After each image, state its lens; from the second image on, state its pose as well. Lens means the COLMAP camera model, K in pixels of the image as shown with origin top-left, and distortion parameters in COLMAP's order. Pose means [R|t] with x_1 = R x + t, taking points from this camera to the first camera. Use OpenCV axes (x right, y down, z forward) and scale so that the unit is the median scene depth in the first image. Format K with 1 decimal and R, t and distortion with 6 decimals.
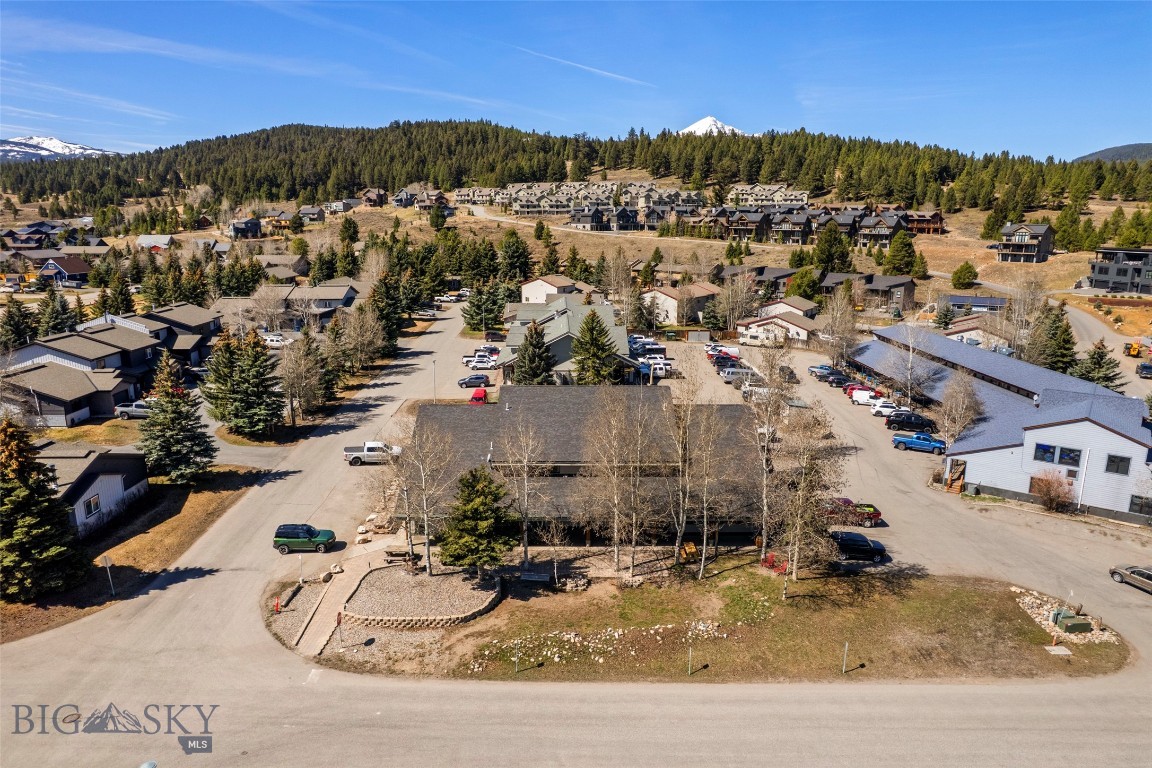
lens RADIAL K [[720.1, 0, 576.0], [0, 720.1, 384.0], [0, 0, 1]] dist [-0.036116, 0.005888]
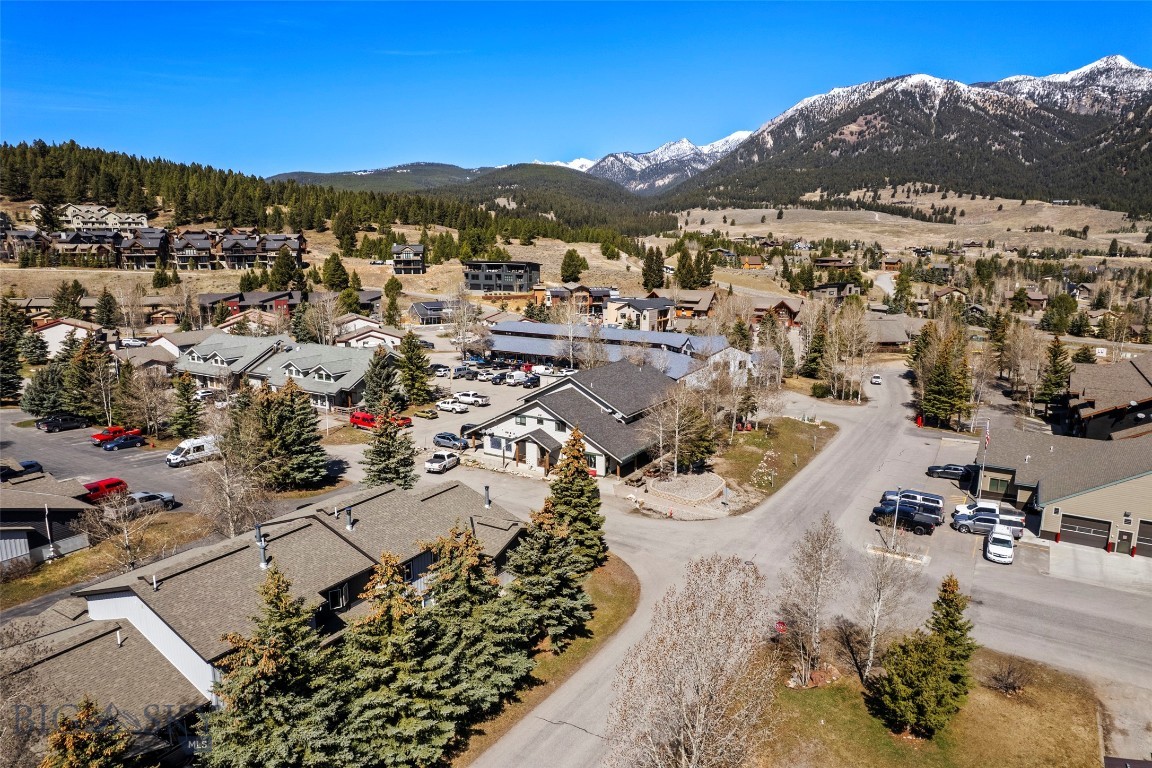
lens RADIAL K [[720.1, 0, 576.0], [0, 720.1, 384.0], [0, 0, 1]] dist [-0.036116, 0.005888]
pose [[0.556303, -0.169500, 0.813509, -0.290495], [0.189460, 0.979063, 0.074435, -0.018884], [-0.809093, 0.112719, 0.576769, 0.039905]]
